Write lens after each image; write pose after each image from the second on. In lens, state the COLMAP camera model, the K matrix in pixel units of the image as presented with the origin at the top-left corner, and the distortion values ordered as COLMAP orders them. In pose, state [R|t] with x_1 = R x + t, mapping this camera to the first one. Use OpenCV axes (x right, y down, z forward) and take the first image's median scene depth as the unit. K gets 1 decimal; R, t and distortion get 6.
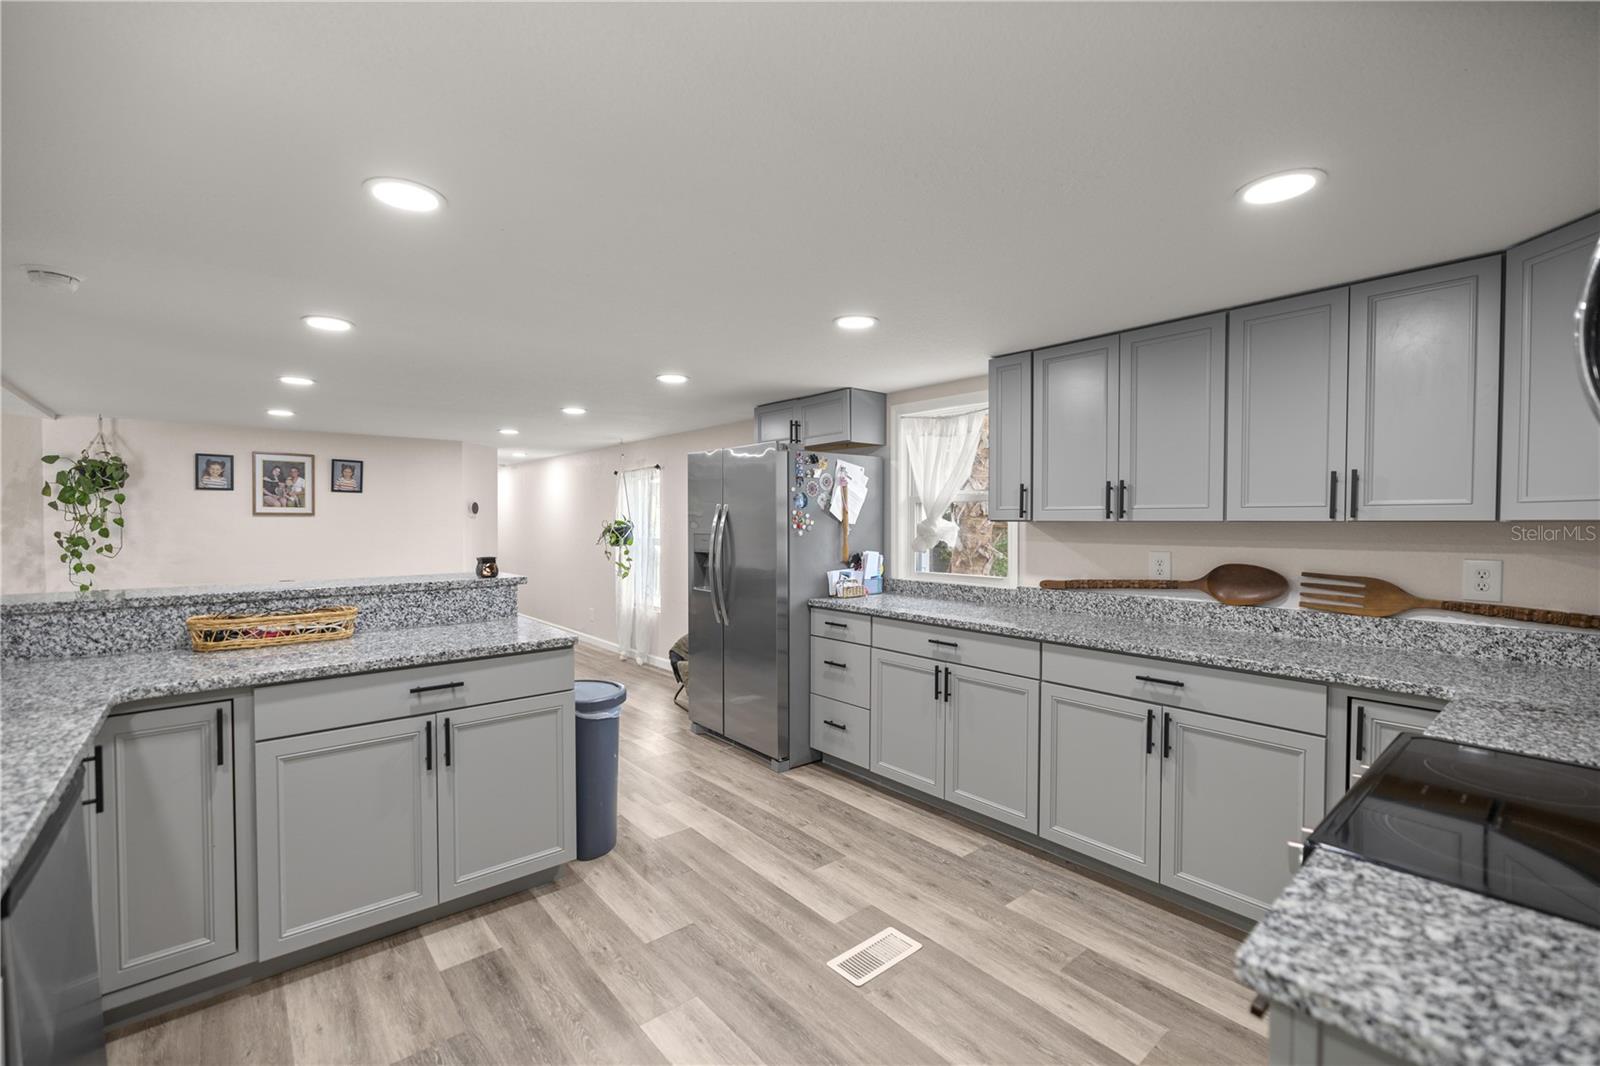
lens RADIAL K [[675.9, 0, 803.3], [0, 675.9, 531.7], [0, 0, 1]] dist [0.001078, 0.000461]
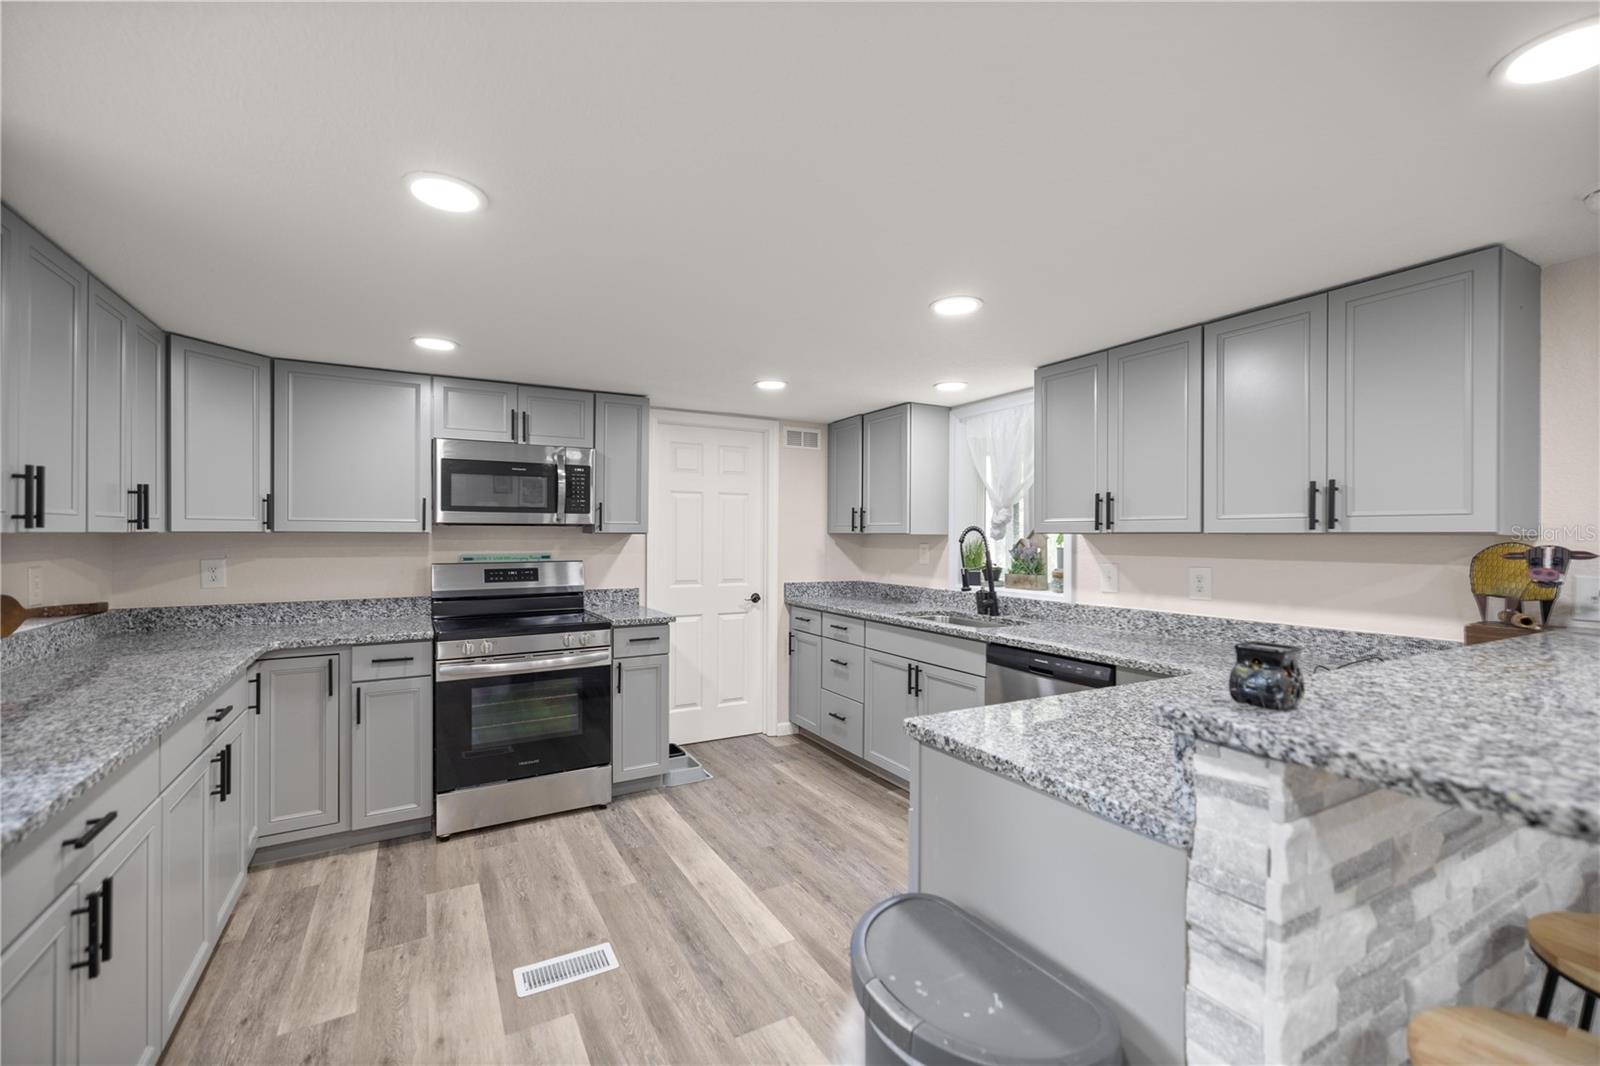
lens RADIAL K [[675.9, 0, 803.3], [0, 675.9, 531.7], [0, 0, 1]] dist [0.001078, 0.000461]
pose [[-0.981989, -0.003924, 0.188900, -0.416877], [-0.000295, 0.999815, 0.019232, -0.035210], [-0.188940, 0.018830, -0.981808, 1.879812]]
